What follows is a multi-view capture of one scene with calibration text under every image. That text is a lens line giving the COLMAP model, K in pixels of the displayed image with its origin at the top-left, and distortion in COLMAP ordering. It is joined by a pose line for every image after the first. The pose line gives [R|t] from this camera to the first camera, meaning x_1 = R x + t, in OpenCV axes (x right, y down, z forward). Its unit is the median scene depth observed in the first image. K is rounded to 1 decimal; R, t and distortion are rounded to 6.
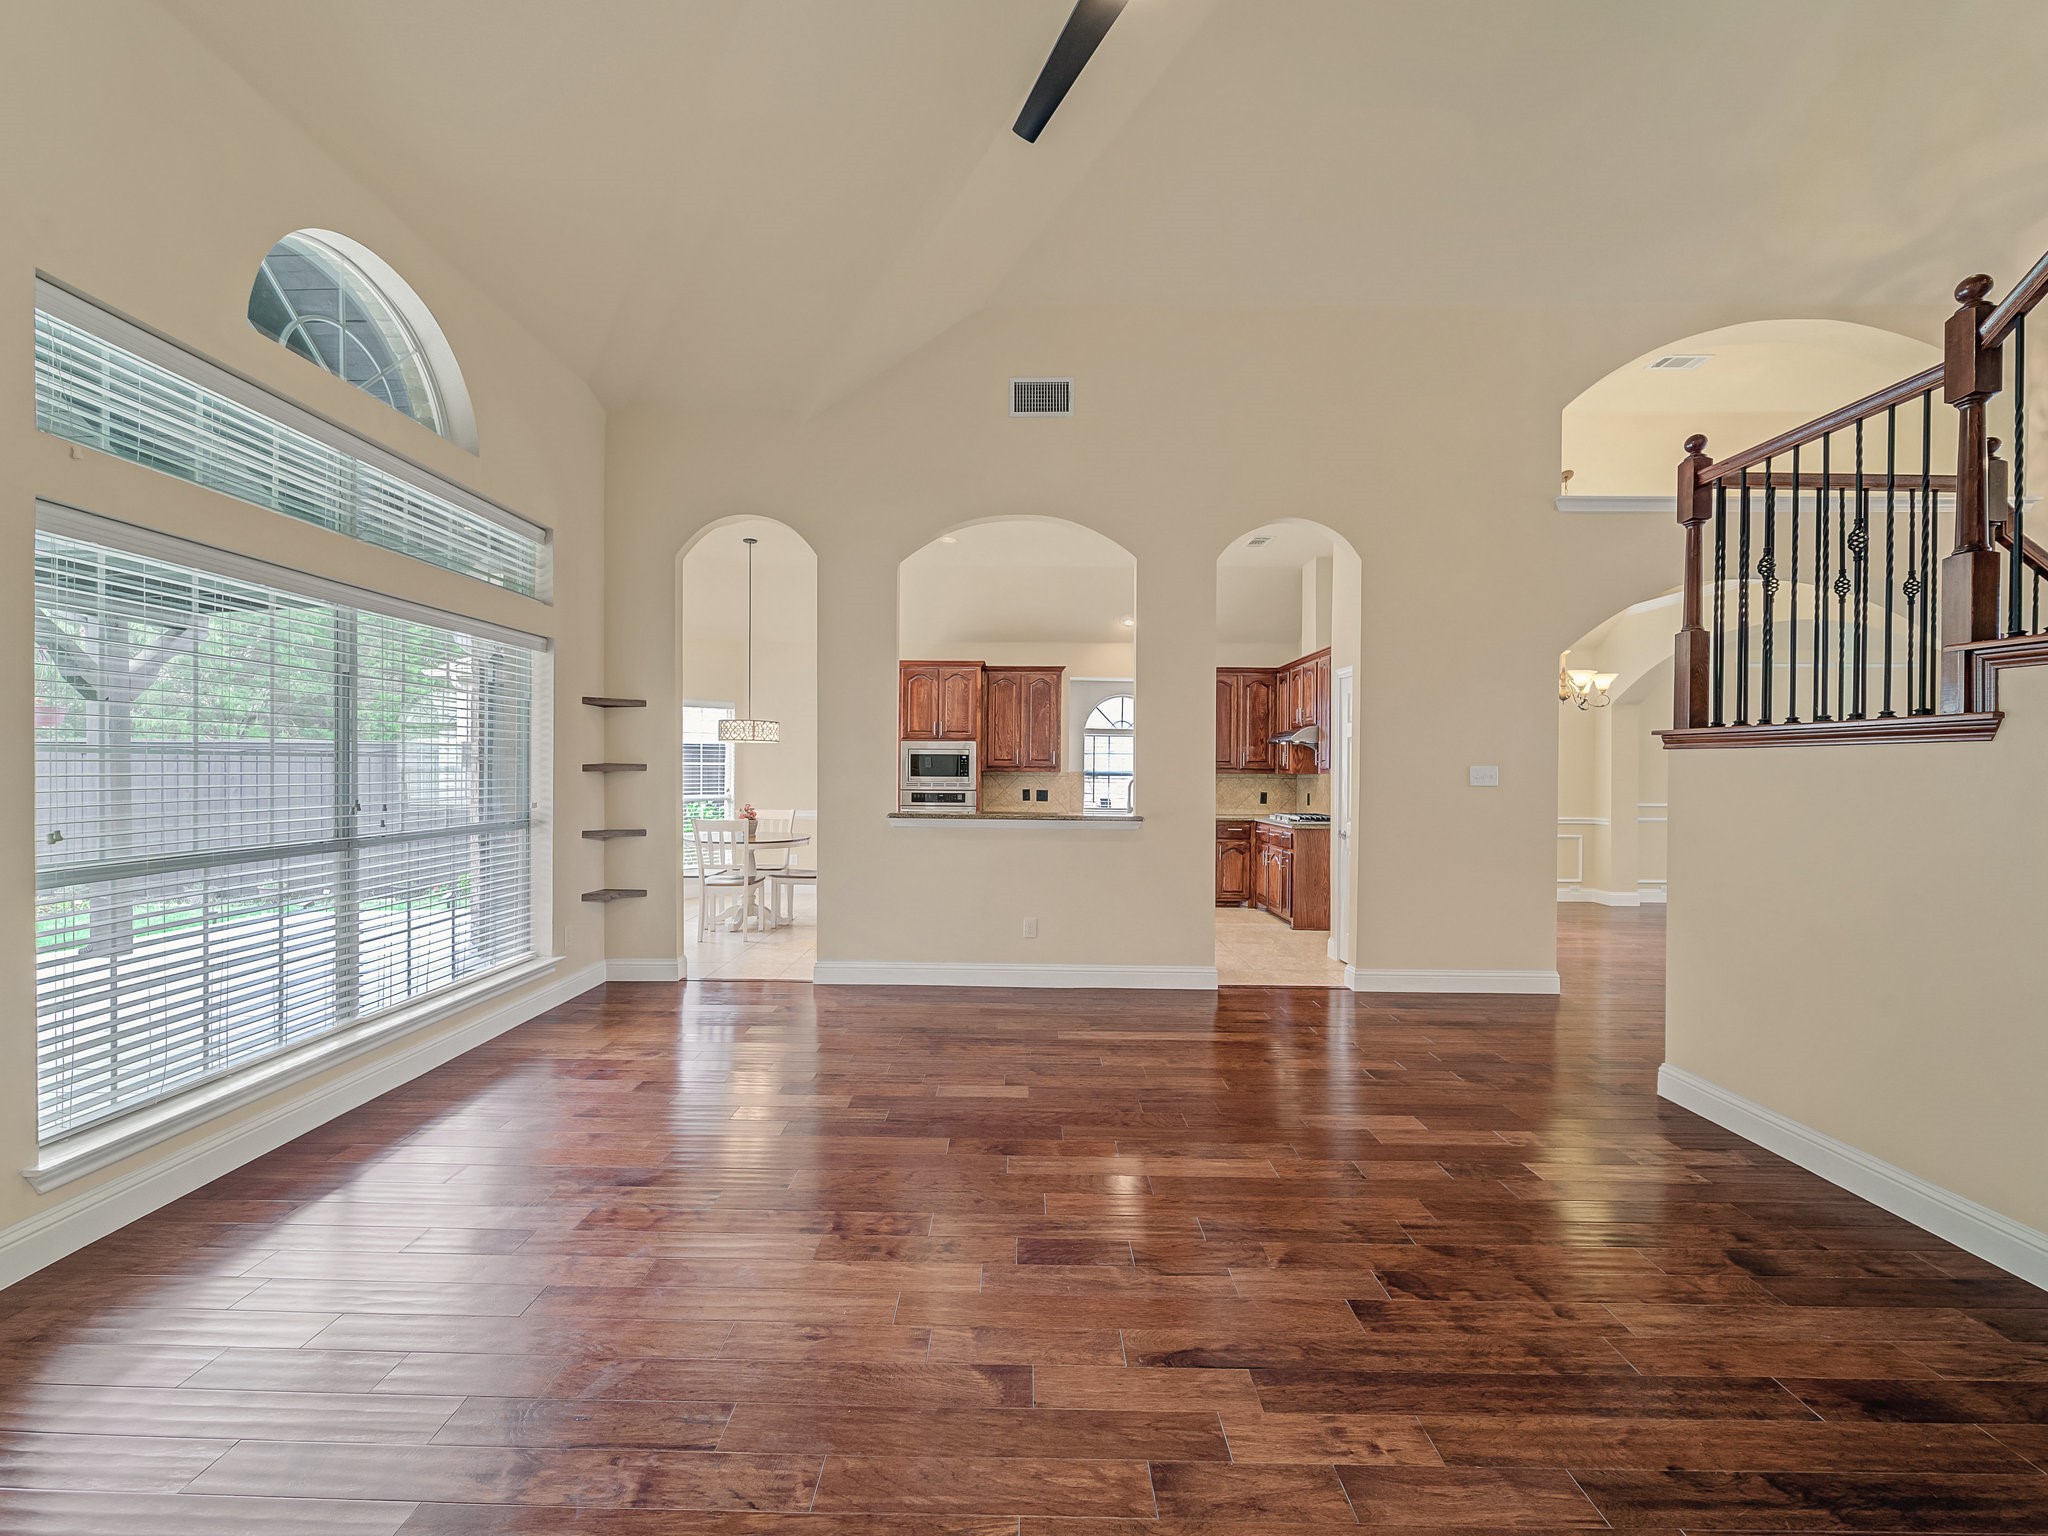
lens RADIAL K [[816.9, 0, 1009.9], [0, 816.9, 781.2], [0, 0, 1]] dist [-0.001461, -0.000535]
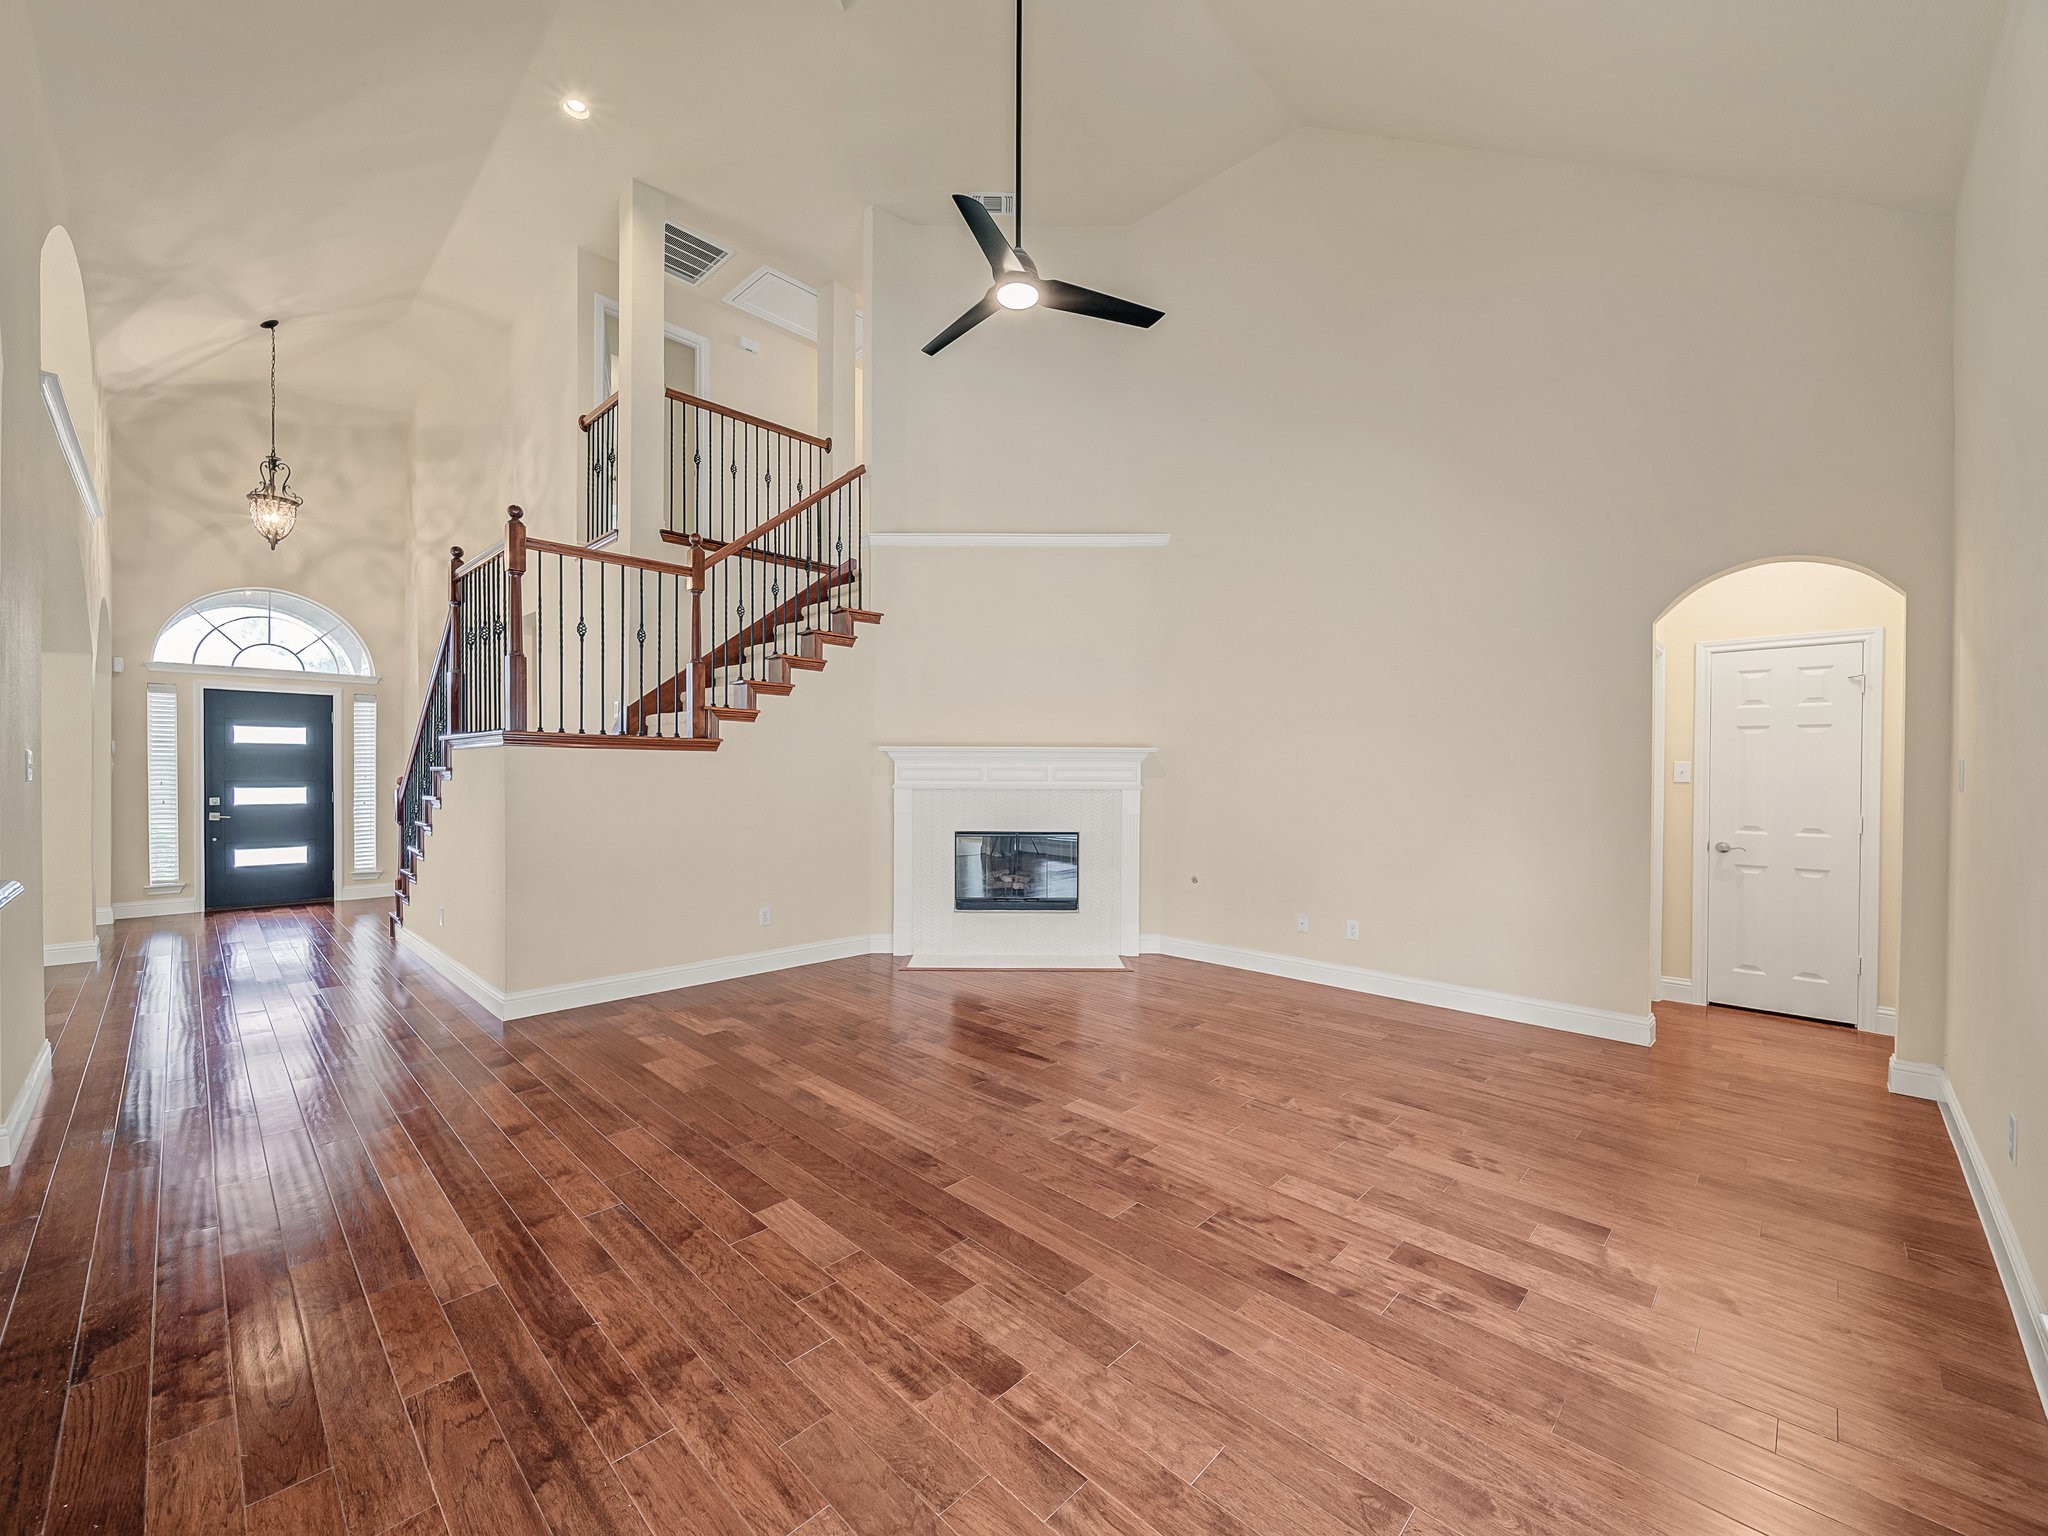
lens RADIAL K [[816.9, 0, 1009.9], [0, 816.9, 781.2], [0, 0, 1]] dist [-0.001461, -0.000535]
pose [[-0.720308, -0.021147, 0.693332, -0.924061], [-0.003538, 0.999634, 0.026813, -0.030181], [-0.693645, 0.016861, -0.720119, 2.010769]]
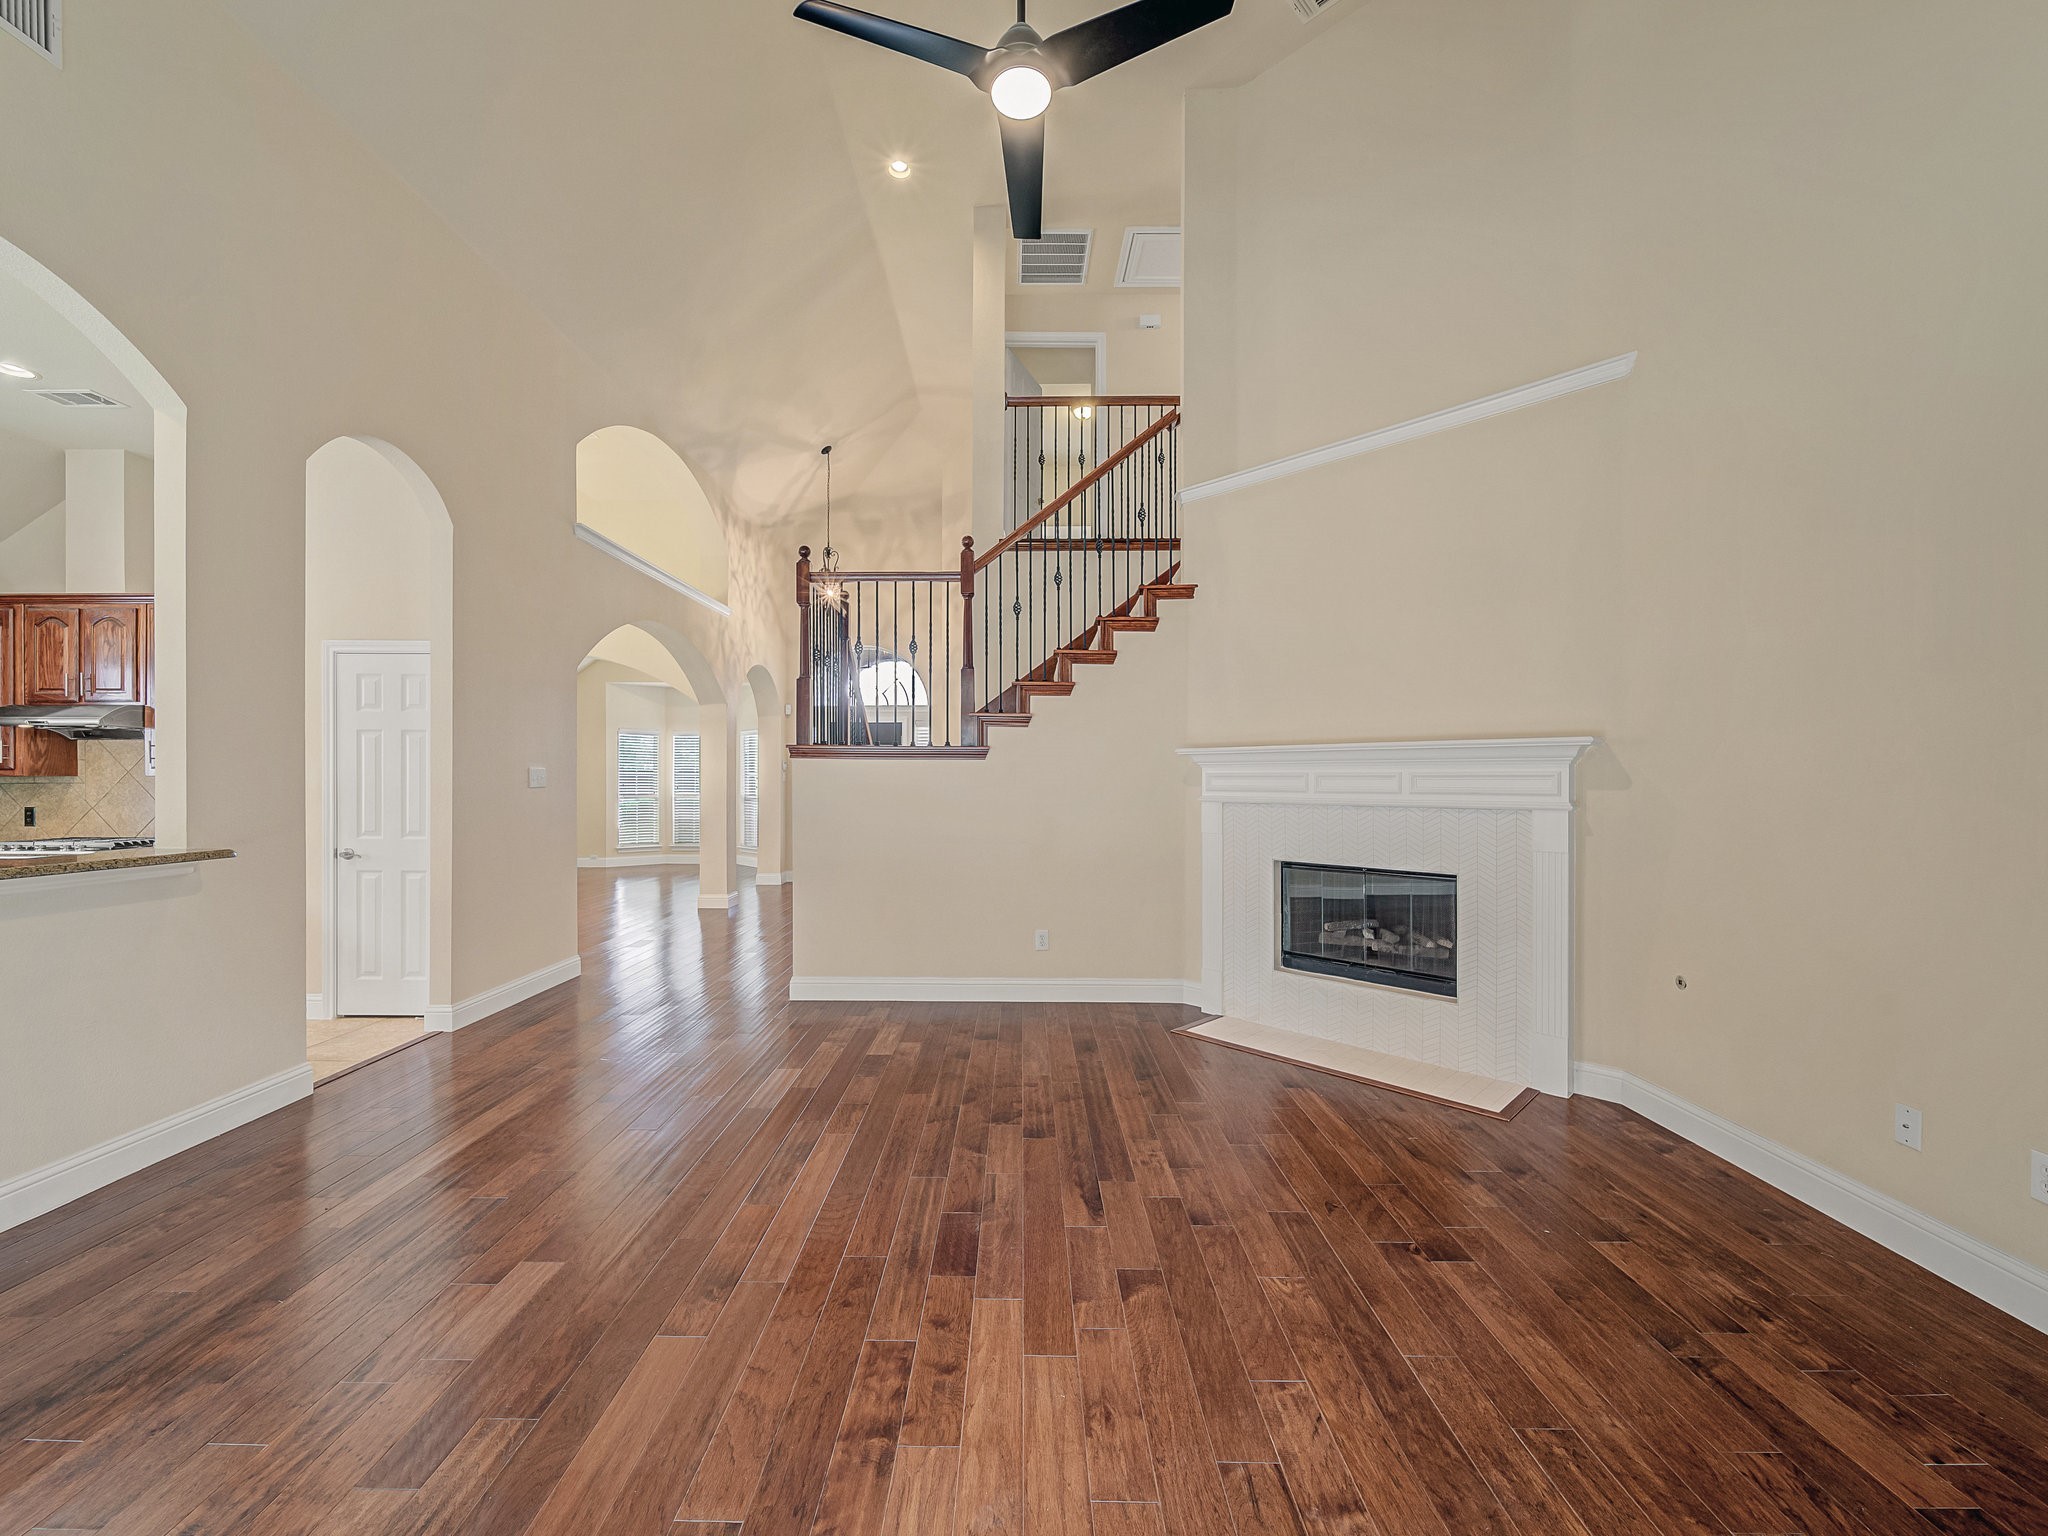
lens RADIAL K [[816.9, 0, 1009.9], [0, 816.9, 781.2], [0, 0, 1]] dist [-0.001461, -0.000535]
pose [[0.000410, -0.012277, 0.999925, -0.926054], [0.009967, 0.999875, 0.012272, -0.017978], [-0.999950, 0.009961, 0.000532, 0.907763]]
